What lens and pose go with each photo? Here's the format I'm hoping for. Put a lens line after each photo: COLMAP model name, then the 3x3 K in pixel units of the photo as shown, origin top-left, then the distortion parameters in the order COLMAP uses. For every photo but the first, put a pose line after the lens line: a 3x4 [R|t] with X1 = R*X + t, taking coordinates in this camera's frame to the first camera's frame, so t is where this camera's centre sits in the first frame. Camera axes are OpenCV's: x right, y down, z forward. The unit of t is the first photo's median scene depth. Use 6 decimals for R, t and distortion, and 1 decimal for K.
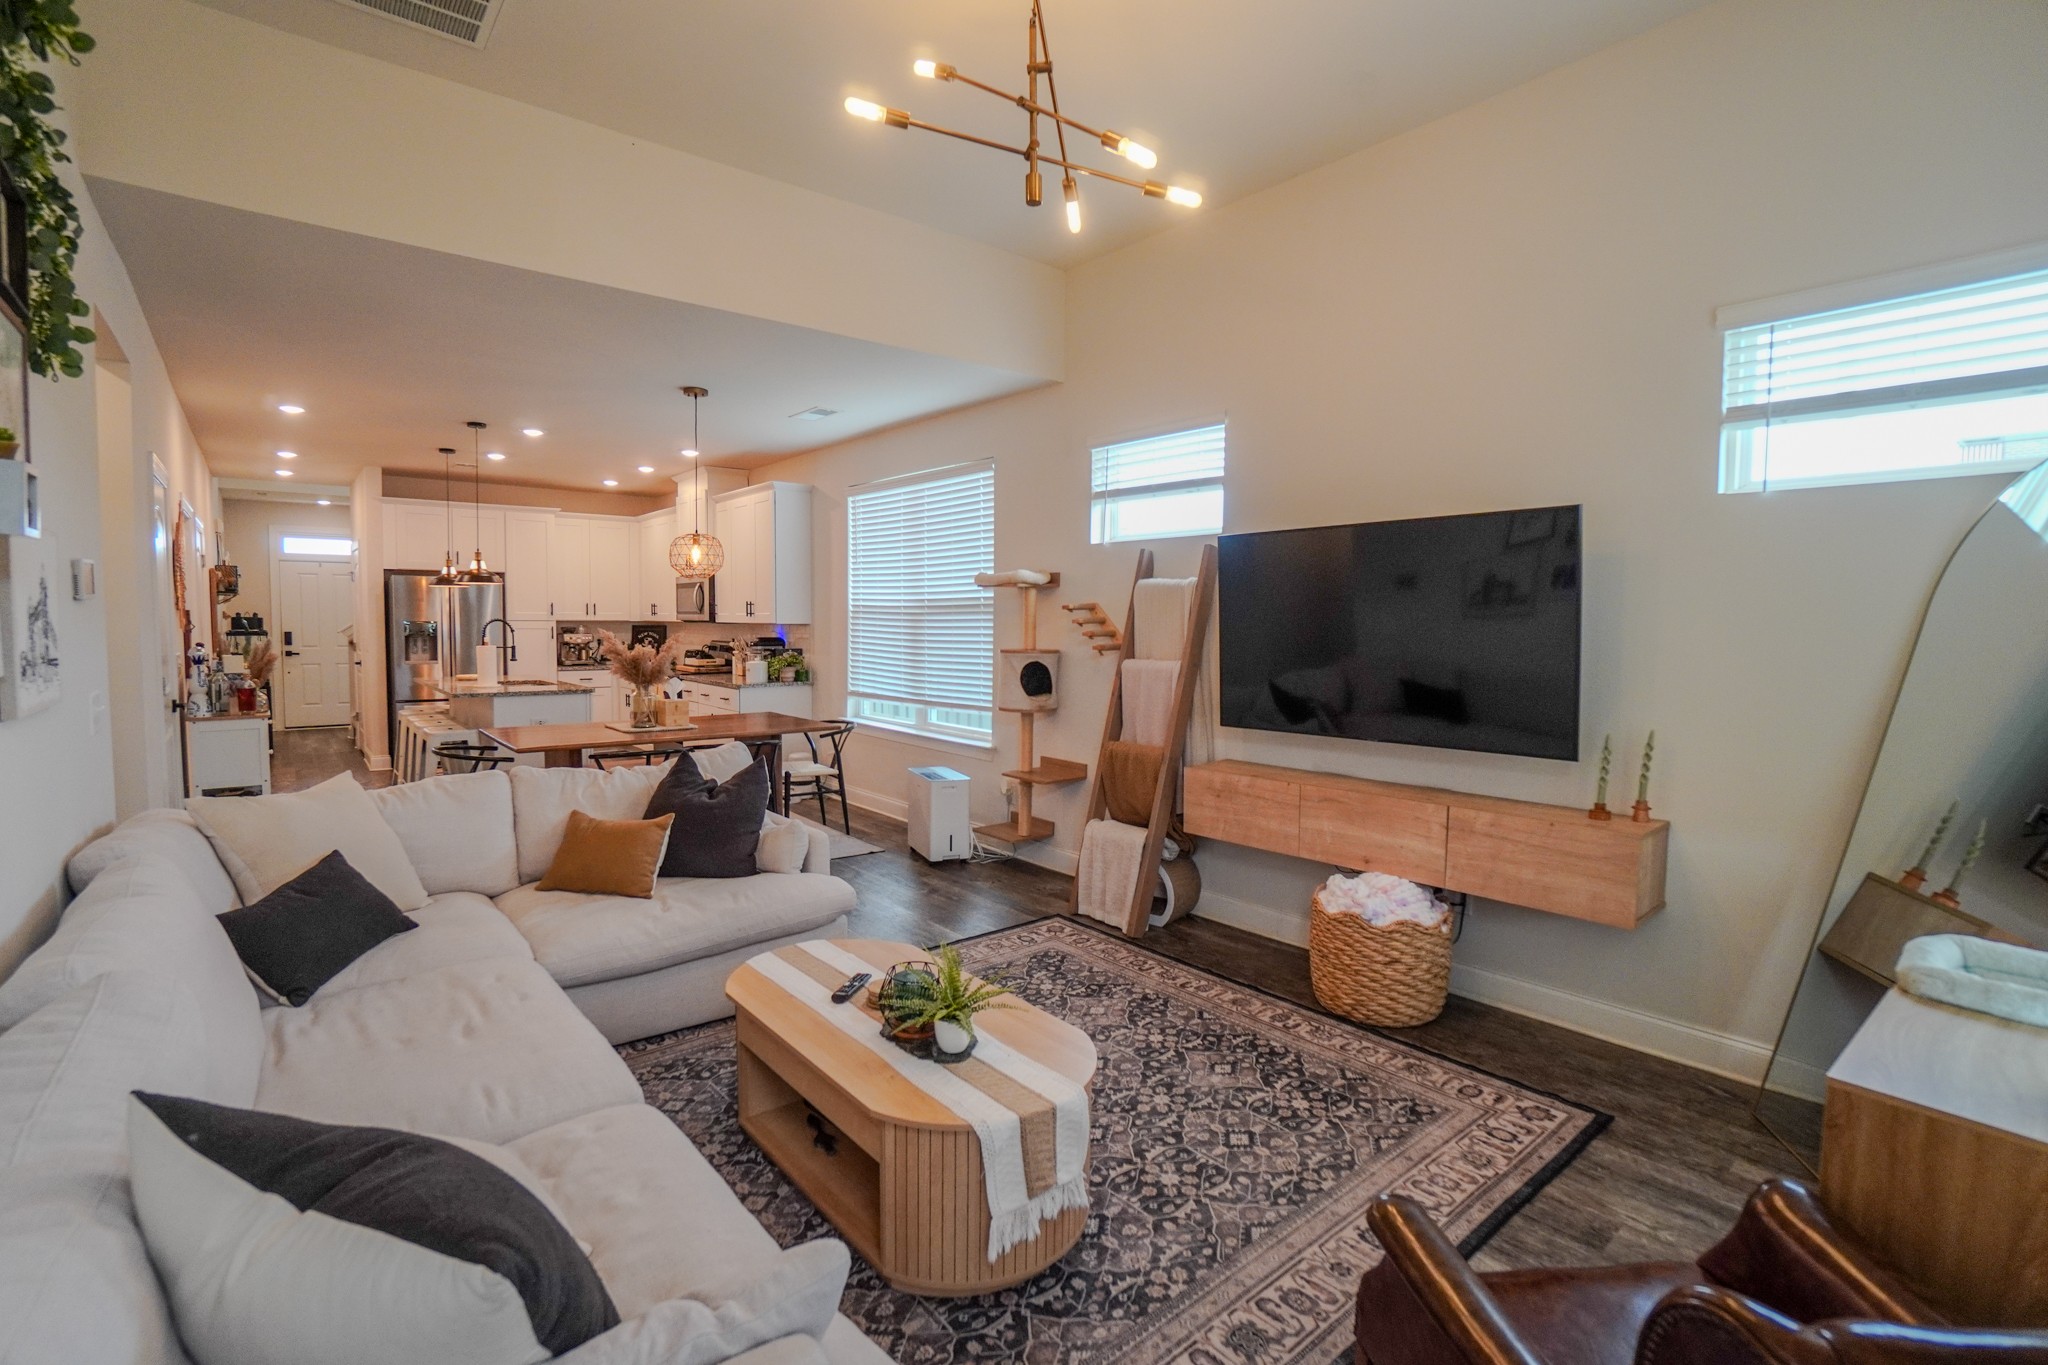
lens RADIAL K [[931.2, 0, 1024.0], [0, 931.2, 682.5], [0, 0, 1]] dist [-0.067593, 0.023388]
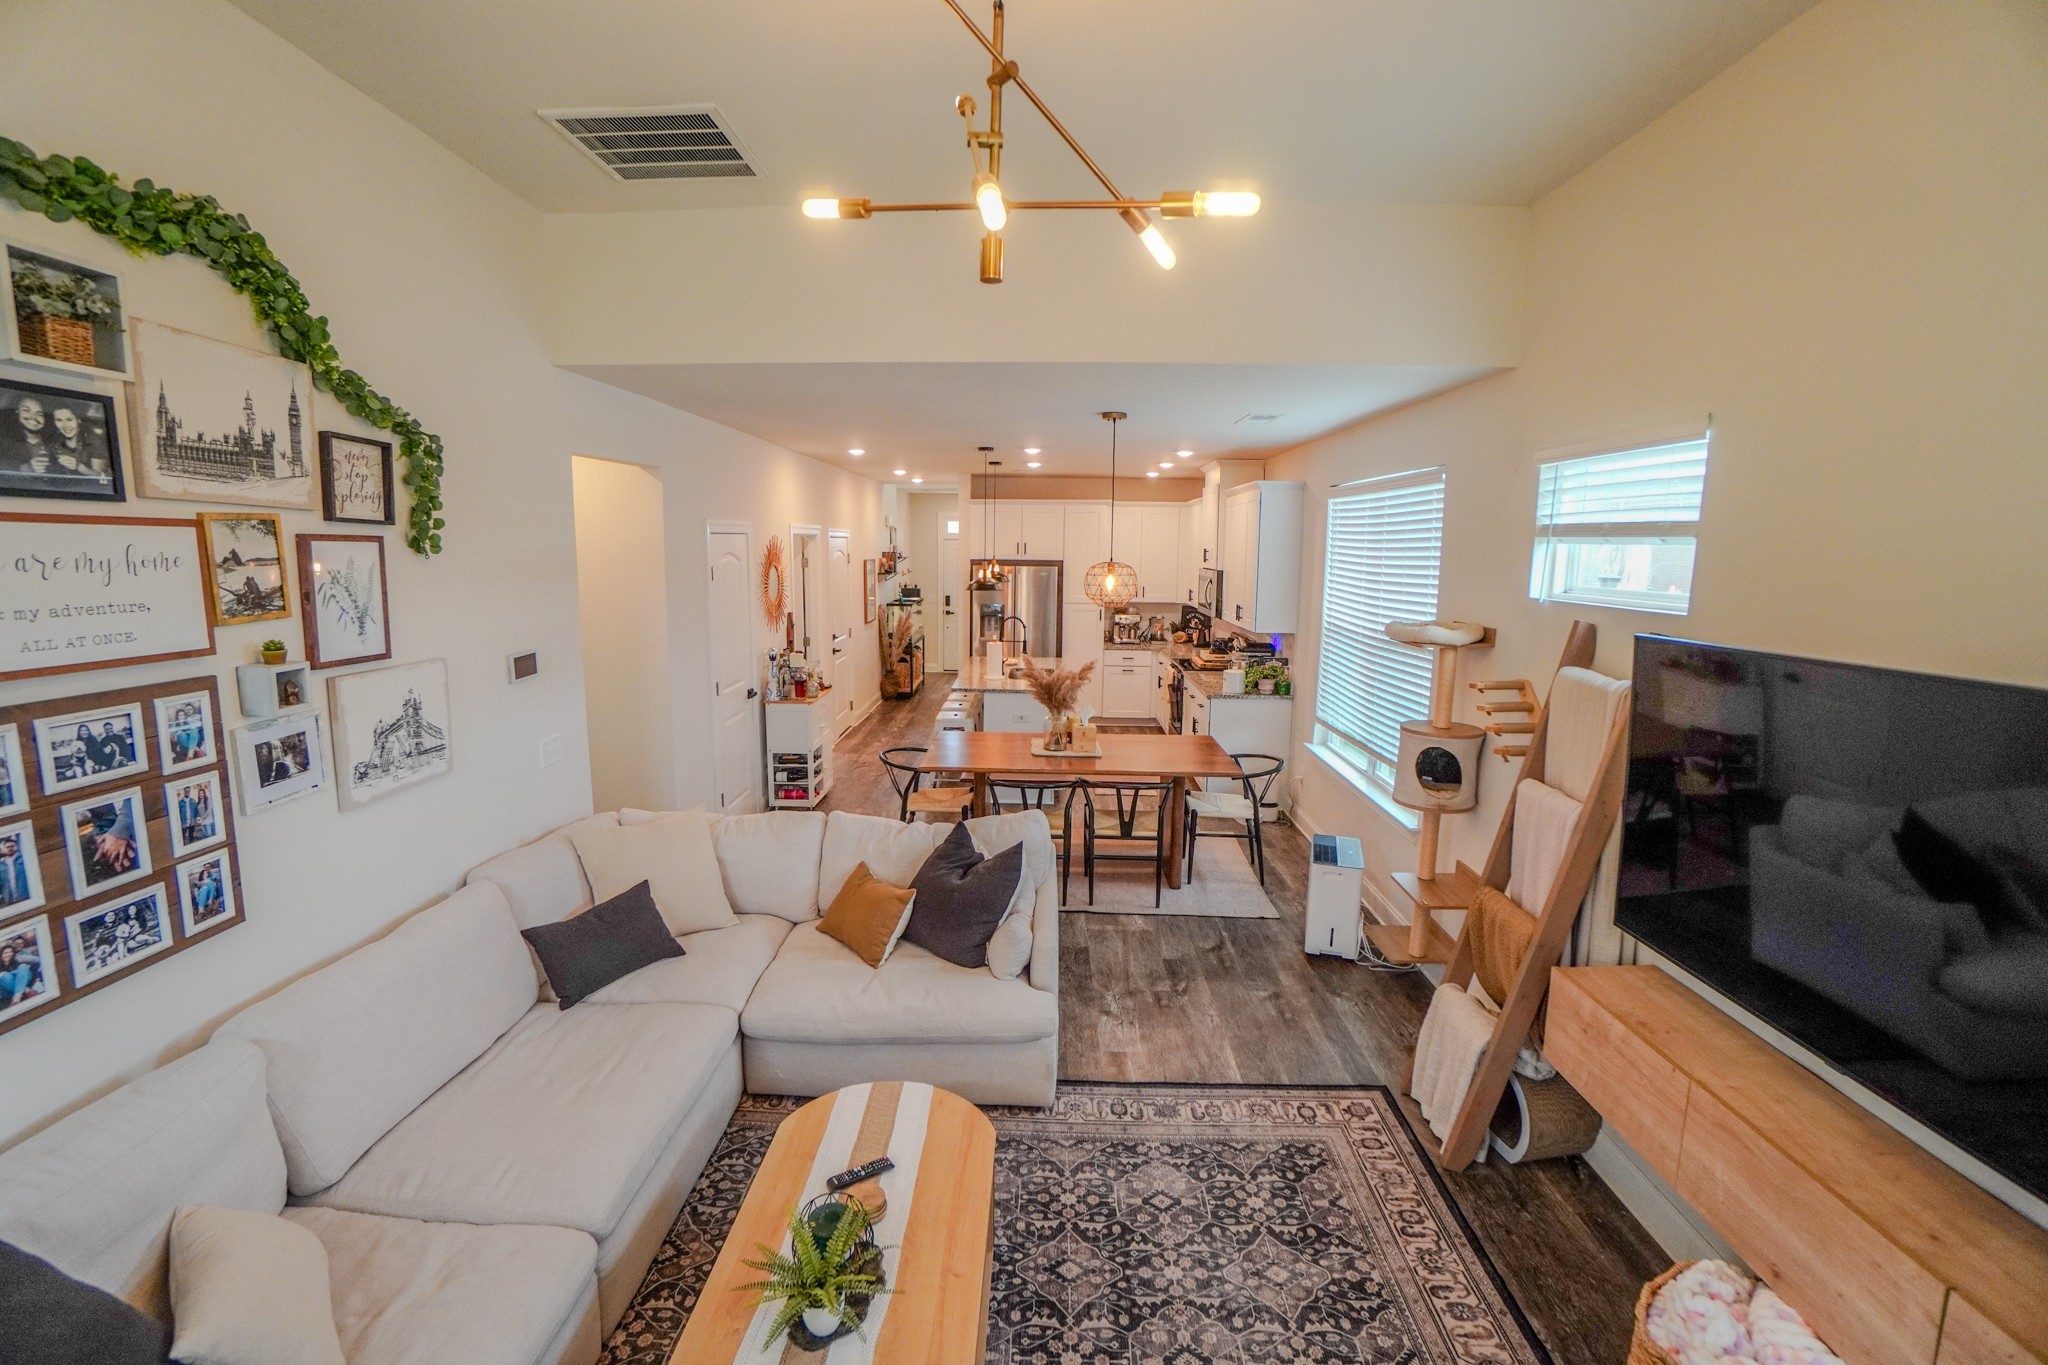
lens RADIAL K [[904.8, 0, 1015.2], [0, 904.8, 688.7], [0, 0, 1]] dist [-0.060325, 0.021331]
pose [[0.745479, 0.103777, -0.658400, 0.263322], [-0.048901, 0.993658, 0.101252, -0.144813], [0.664732, -0.043285, 0.745827, 0.249548]]
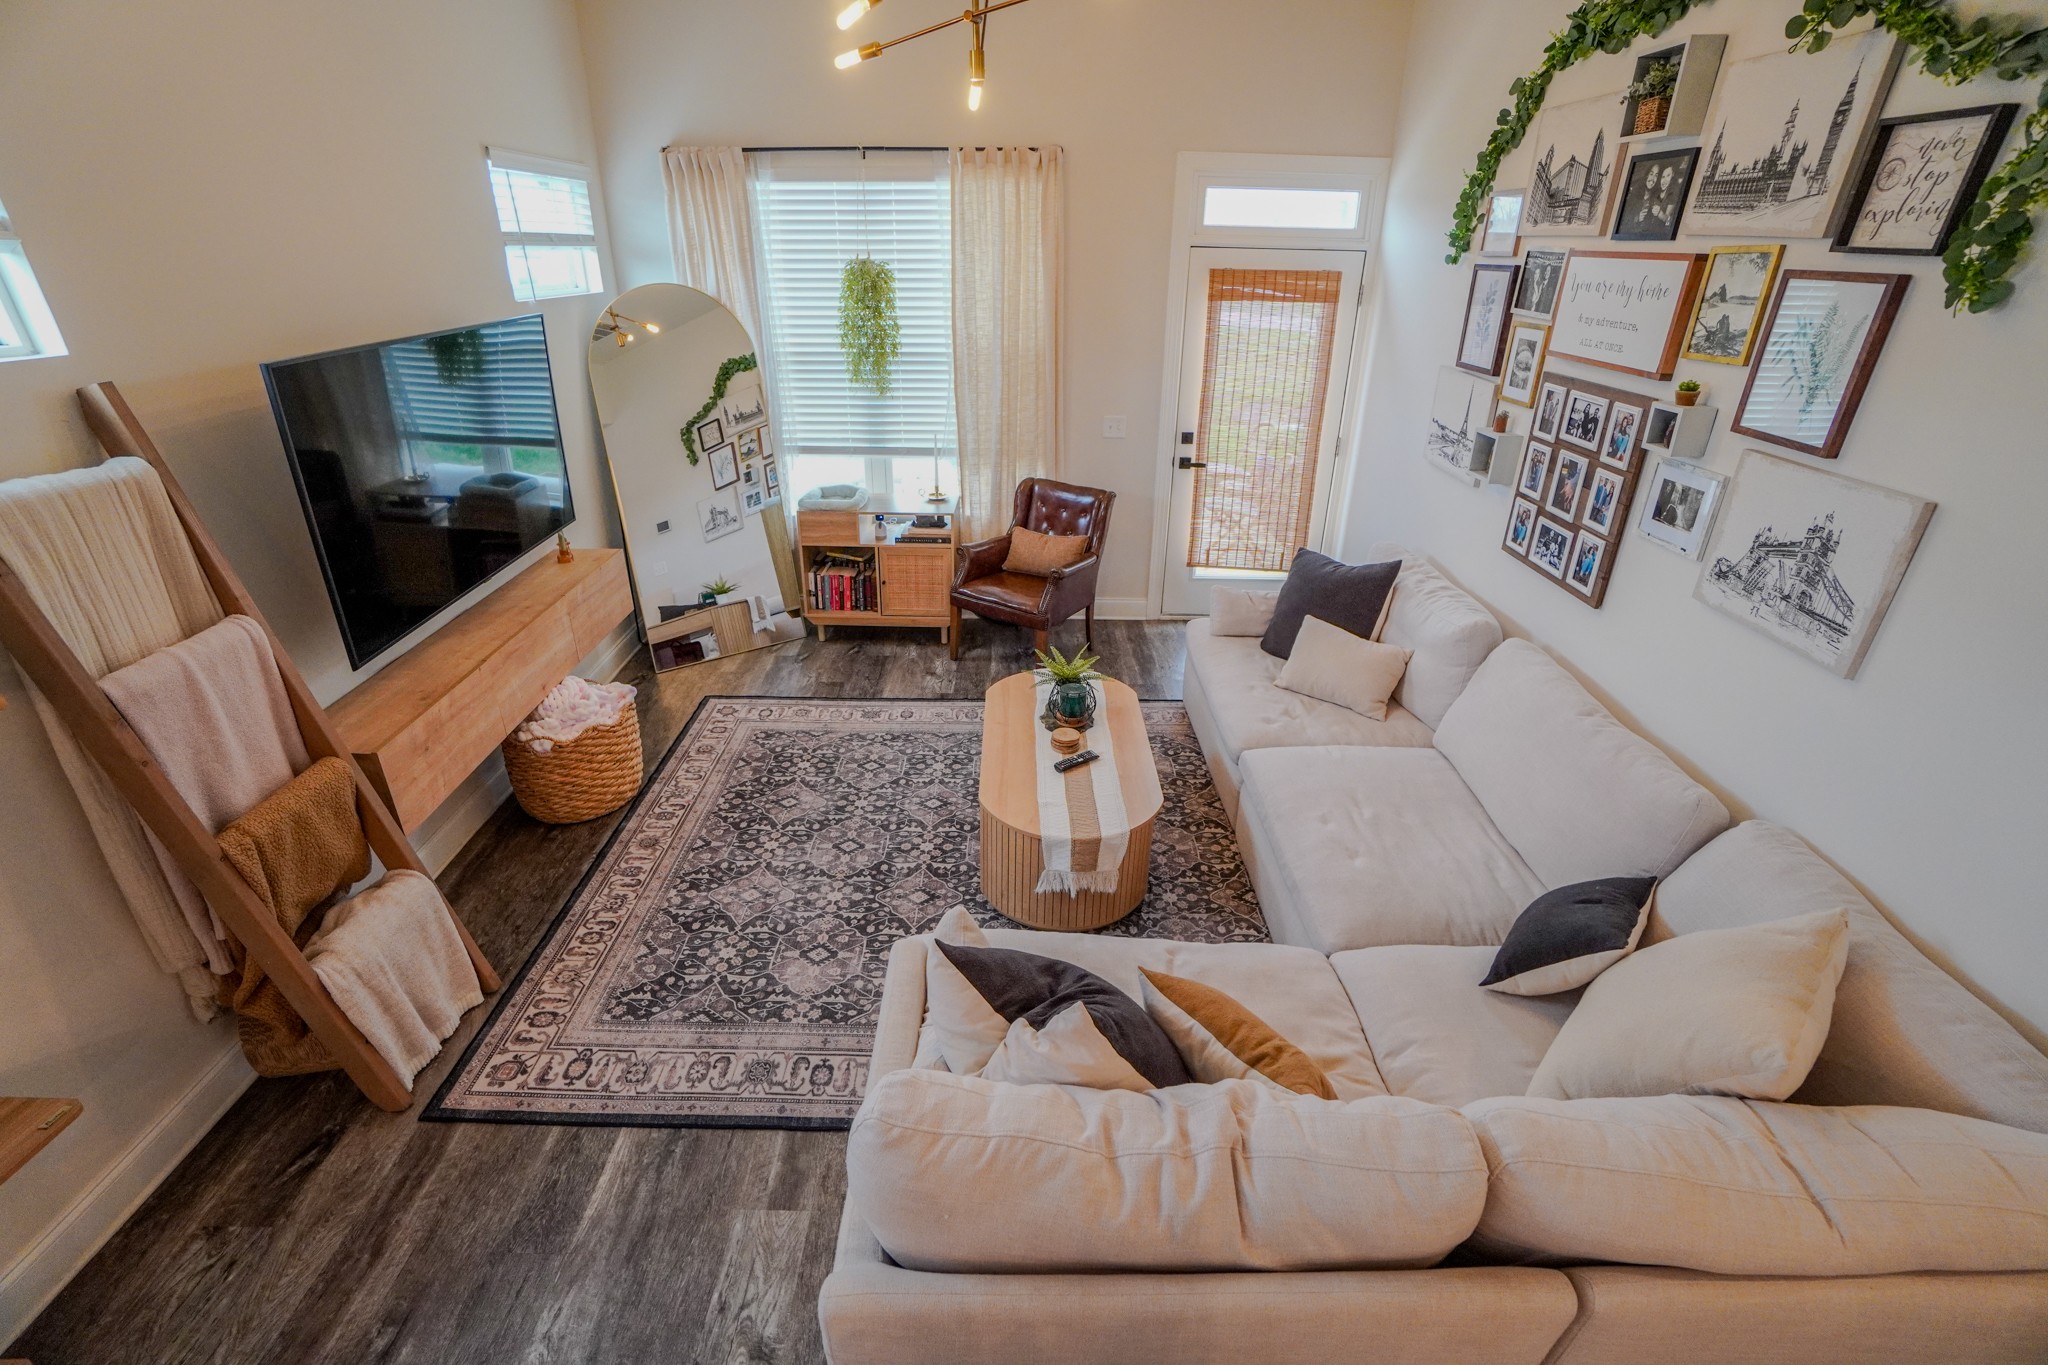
lens RADIAL K [[904.8, 0, 1015.2], [0, 904.8, 688.7], [0, 0, 1]] dist [-0.060325, 0.021331]
pose [[-0.768921, -0.298897, 0.565173, -0.443312], [0.026752, 0.868174, 0.495538, -0.209964], [-0.638784, 0.396149, -0.659562, 1.020393]]
